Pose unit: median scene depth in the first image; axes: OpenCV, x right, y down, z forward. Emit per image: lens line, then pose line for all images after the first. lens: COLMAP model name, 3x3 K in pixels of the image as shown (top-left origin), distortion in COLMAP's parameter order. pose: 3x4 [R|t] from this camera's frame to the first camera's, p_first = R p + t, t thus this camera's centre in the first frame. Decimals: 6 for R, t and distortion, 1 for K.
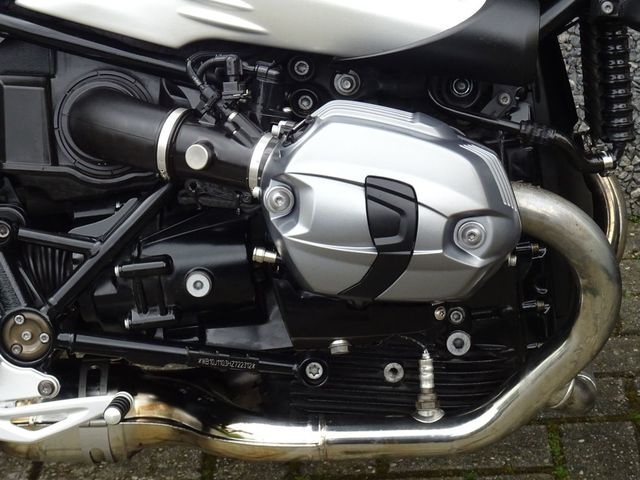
lens RADIAL K [[2024.1, 0, 320.1], [0, 2024.1, 240.1], [0, 0, 1]] dist [-0.158129, 0.000000]
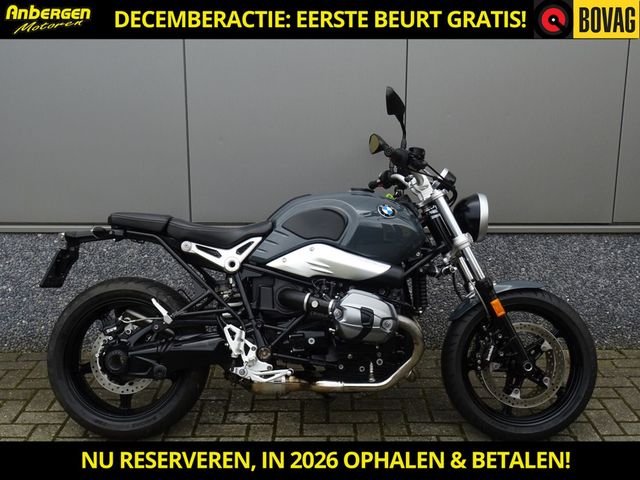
lens RADIAL K [[765.9, 0, 320.1], [0, 765.9, 239.8], [0, 0, 1]] dist [-0.009918, 0.000000]
pose [[0.998638, 0.039502, 0.034098, -0.102834], [-0.030491, 0.971989, -0.233038, 0.174498], [-0.042348, 0.231681, 0.971870, -0.432327]]
